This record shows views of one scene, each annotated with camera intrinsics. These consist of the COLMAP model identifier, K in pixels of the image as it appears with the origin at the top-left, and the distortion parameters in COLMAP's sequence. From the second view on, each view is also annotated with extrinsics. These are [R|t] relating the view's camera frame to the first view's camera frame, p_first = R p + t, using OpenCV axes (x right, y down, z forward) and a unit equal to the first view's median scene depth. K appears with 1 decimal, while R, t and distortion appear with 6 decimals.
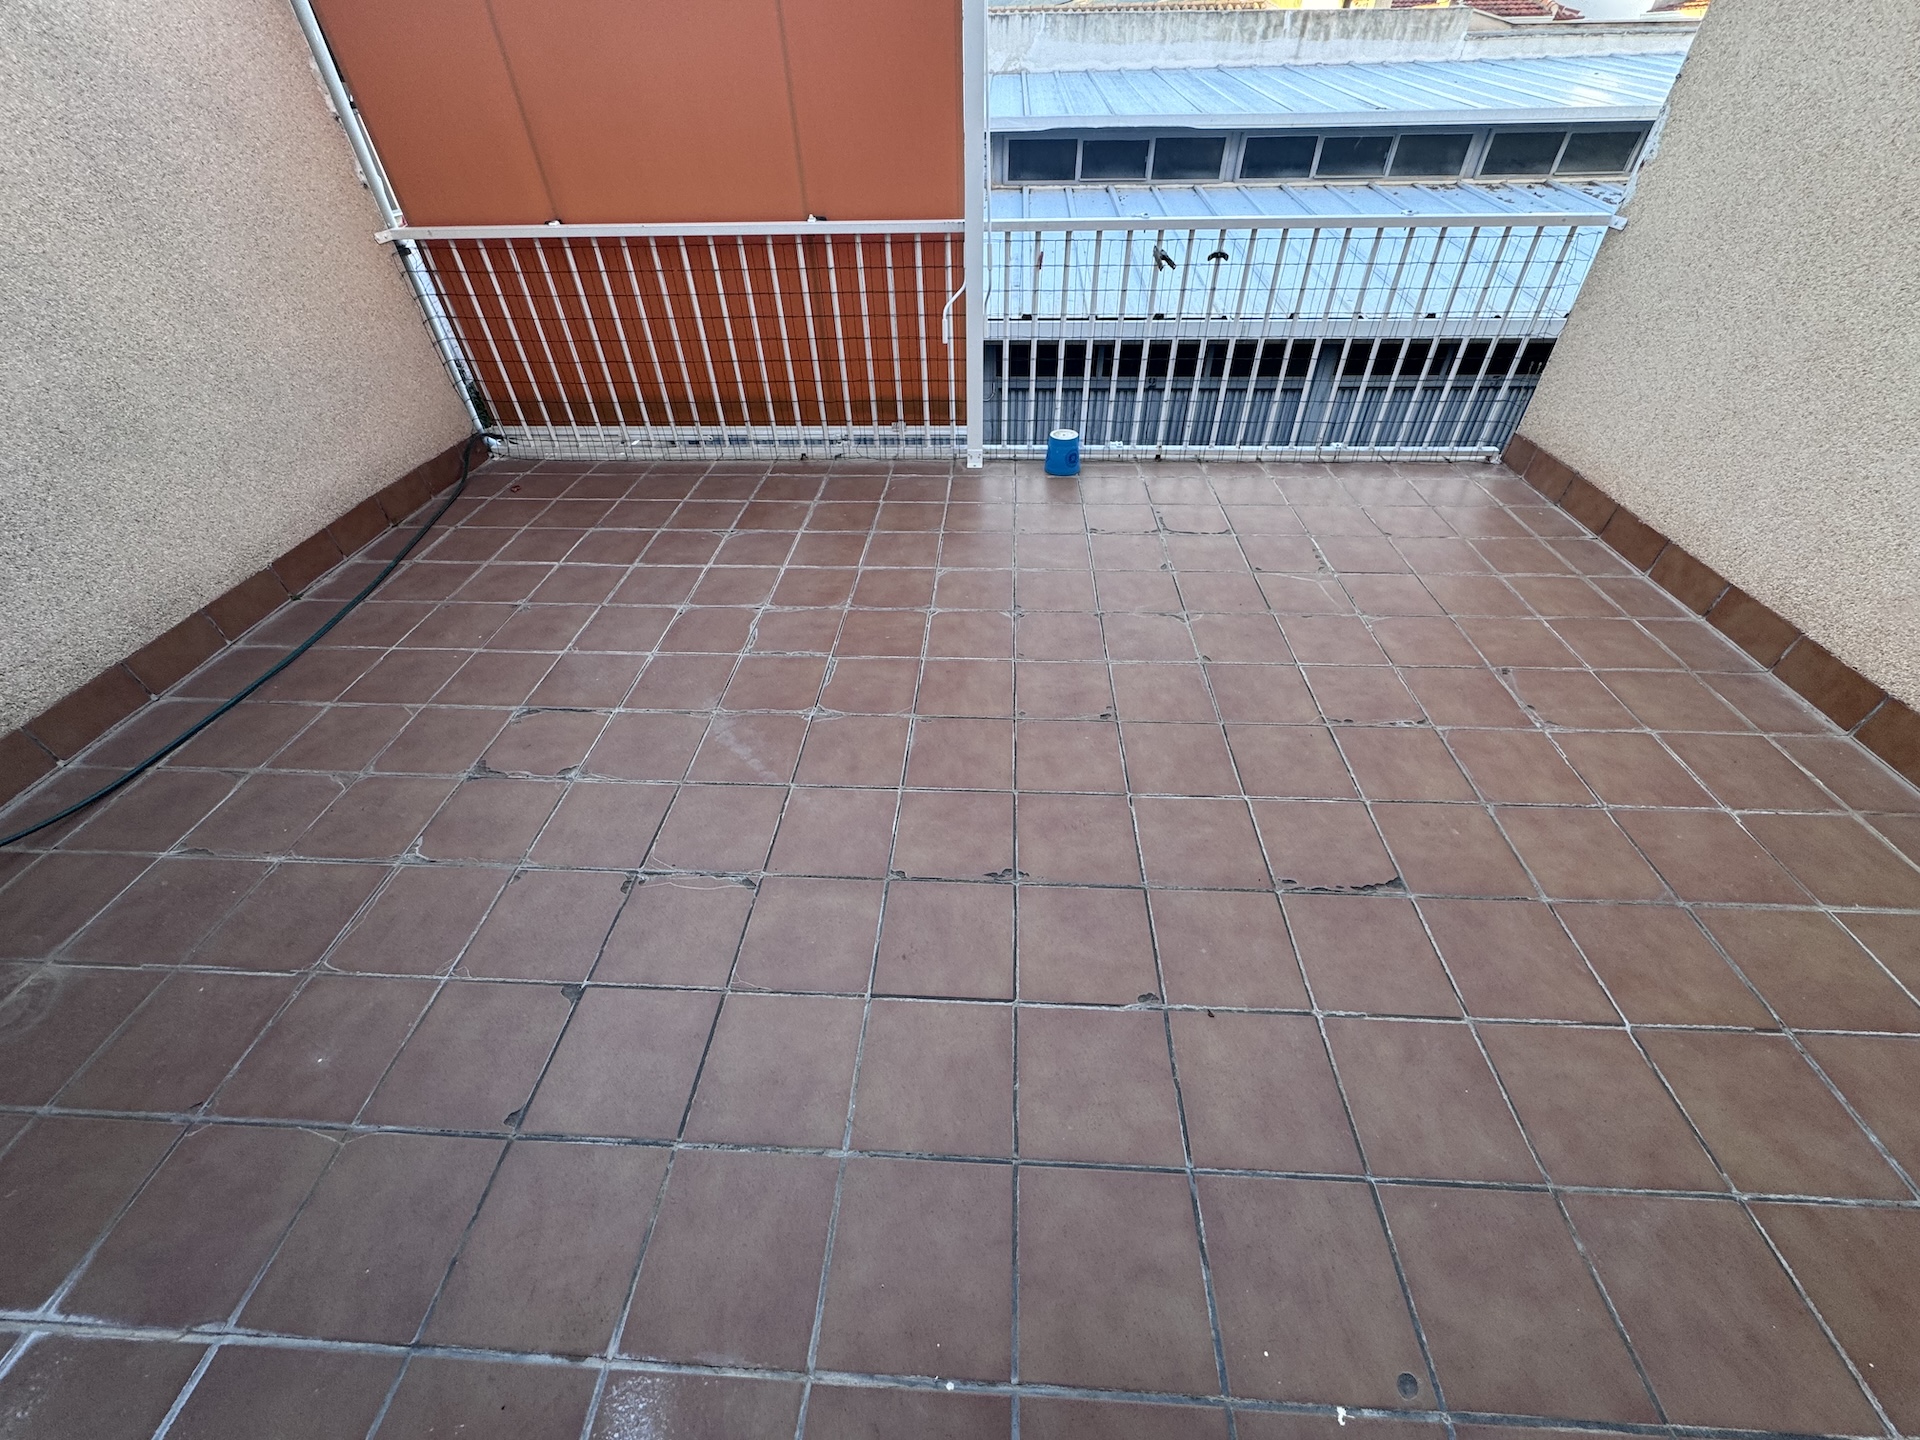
lens RADIAL K [[765.1, 0, 962.1], [0, 765.1, 716.1], [0, 0, 1]] dist [-0.004459, 0.000209]
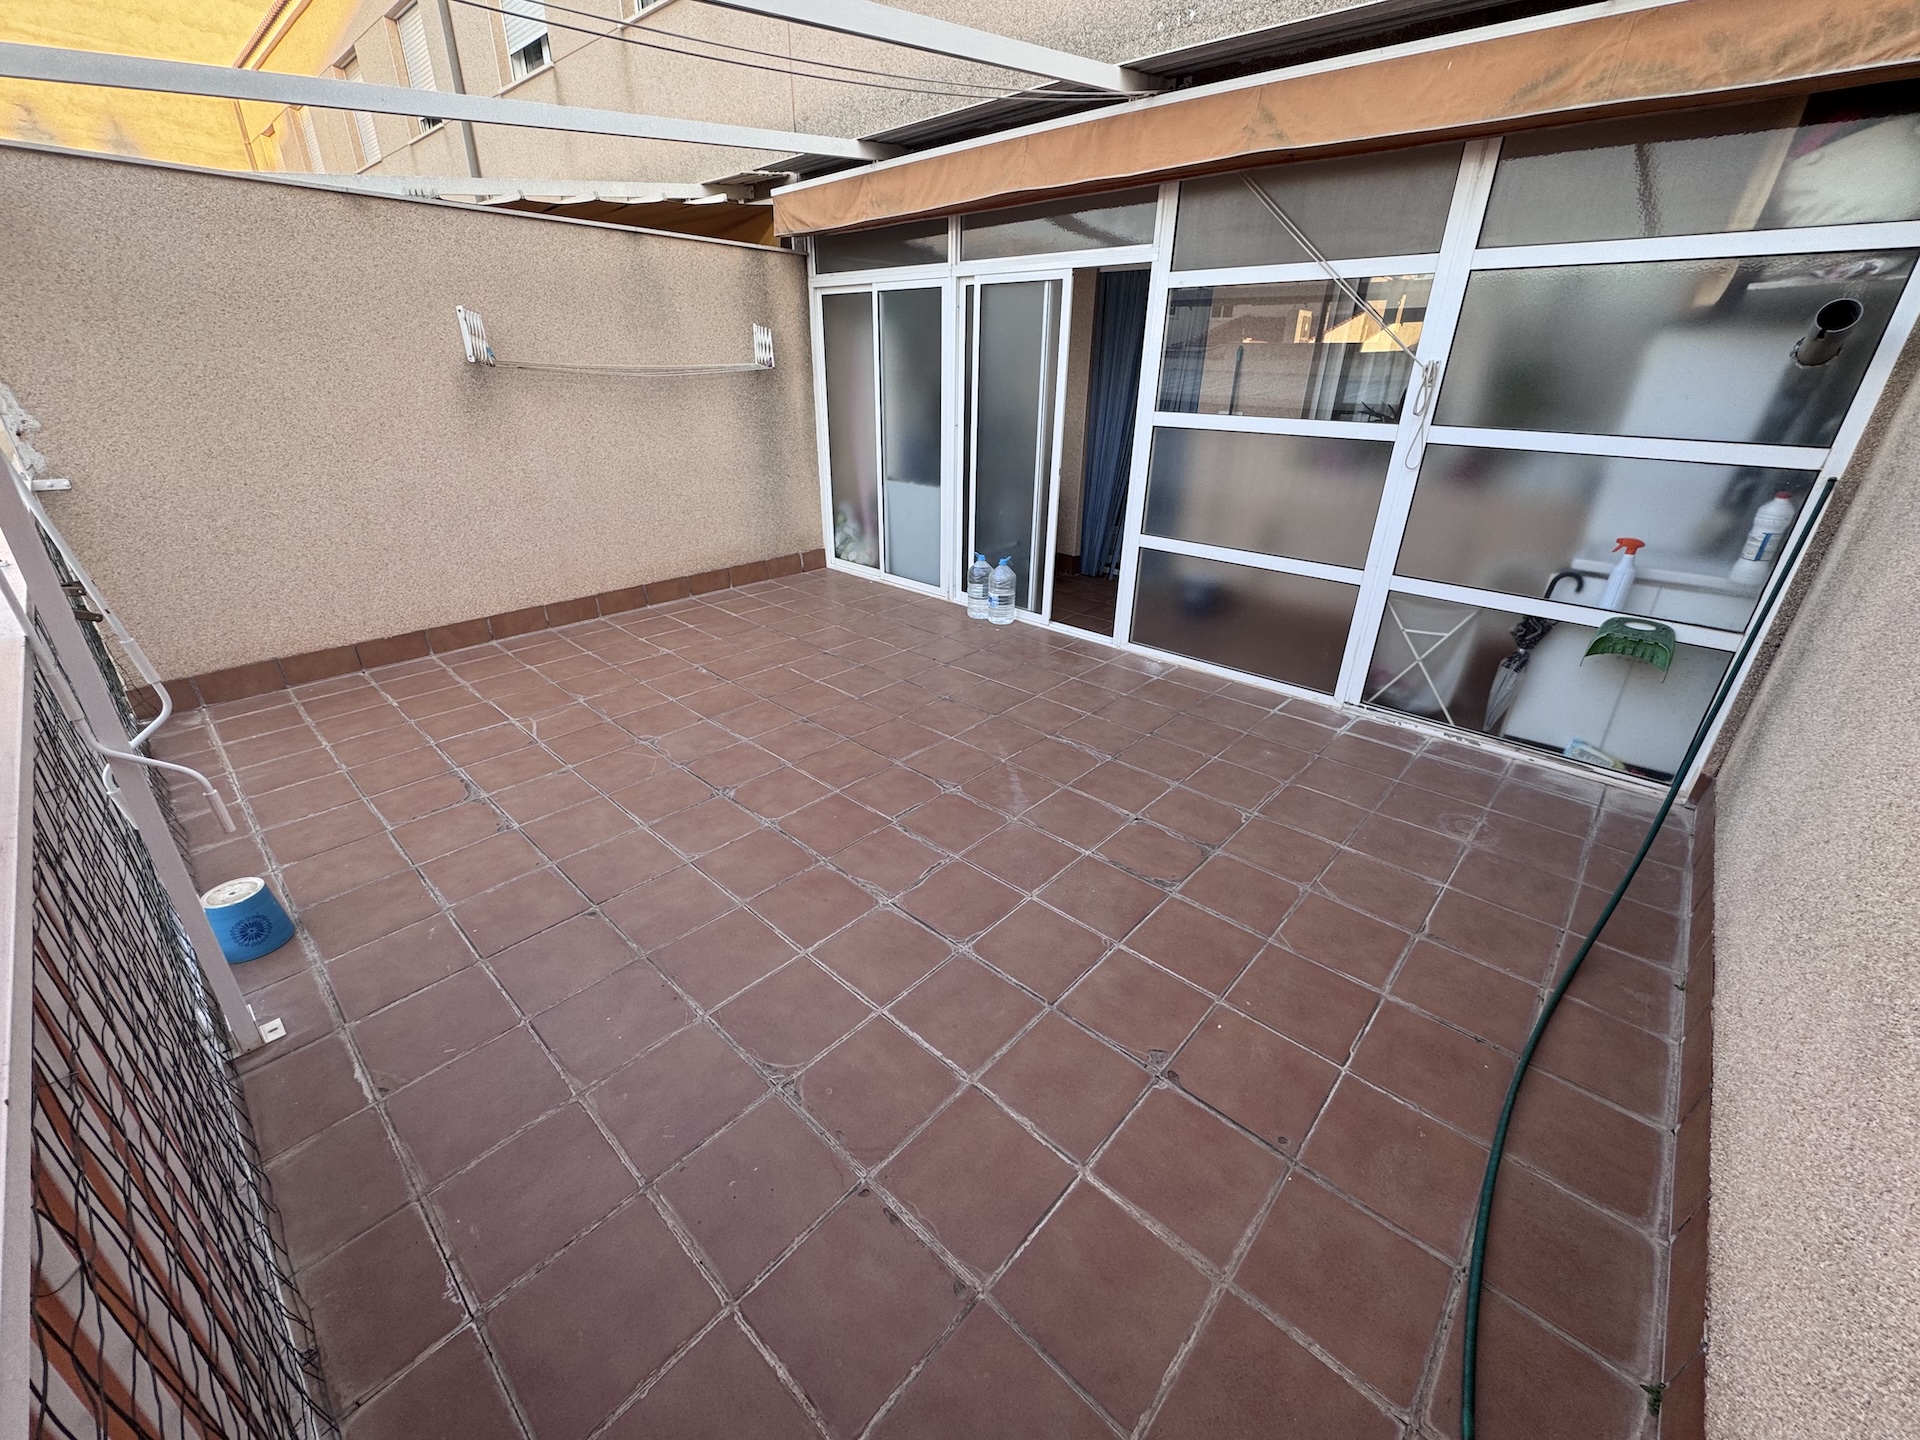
lens RADIAL K [[765.1, 0, 962.1], [0, 765.1, 716.1], [0, 0, 1]] dist [-0.004459, 0.000209]
pose [[-0.769540, -0.264655, 0.581177, -0.654199], [0.409829, 0.493272, 0.767283, -0.735869], [-0.489744, 0.828638, -0.271128, 0.894871]]
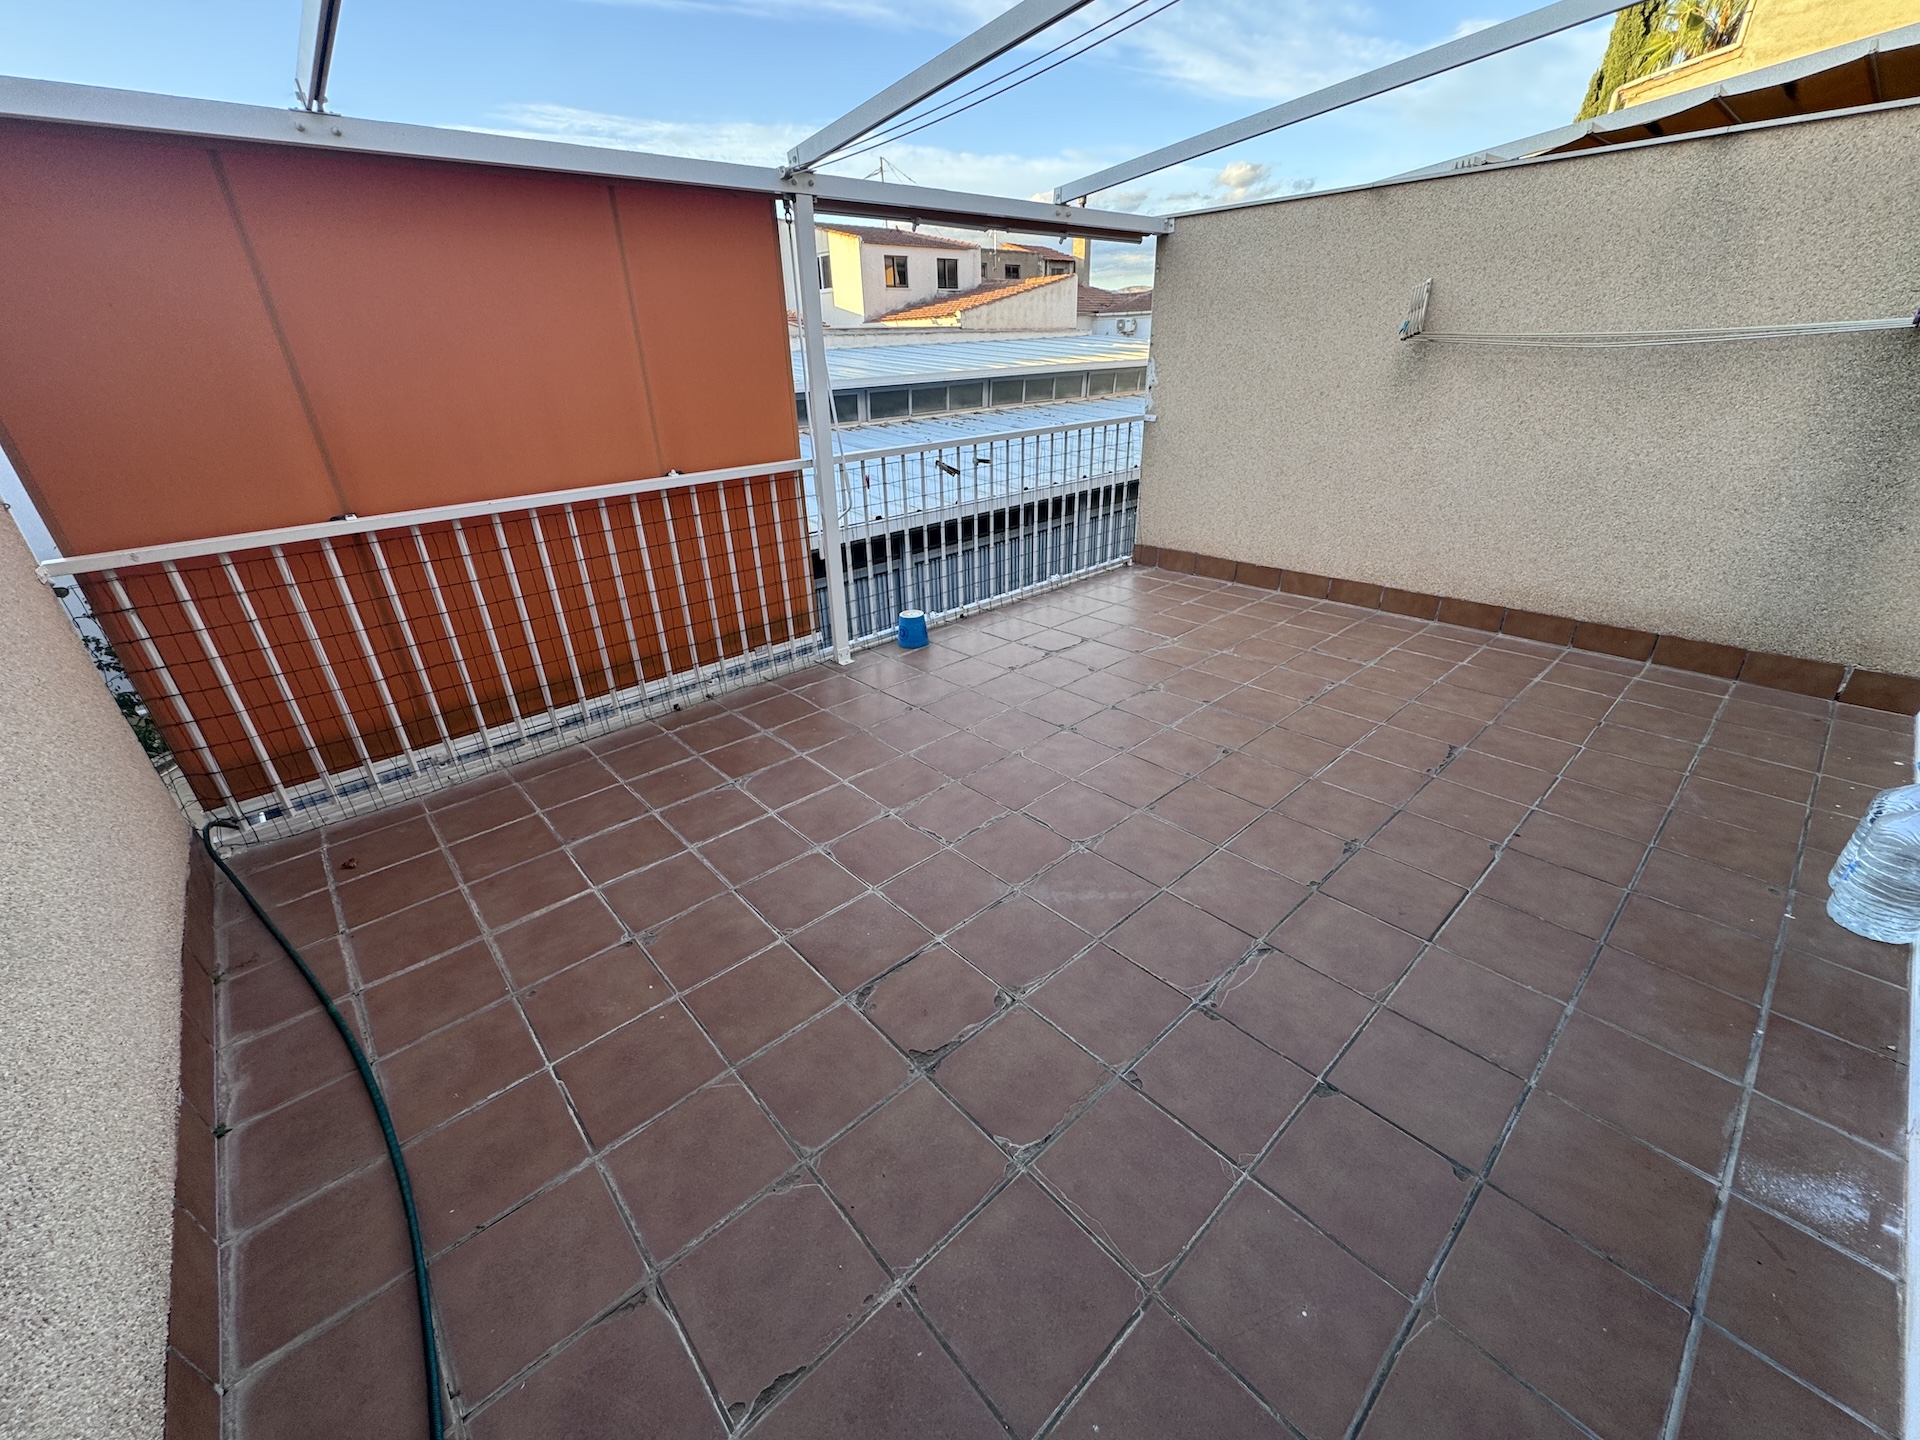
lens RADIAL K [[765.1, 0, 962.1], [0, 765.1, 716.1], [0, 0, 1]] dist [-0.004459, 0.000209]
pose [[0.709863, -0.313912, 0.630518, -0.670331], [0.471887, 0.876540, -0.094873, -0.101368], [-0.522892, 0.364880, 0.770354, 0.149703]]
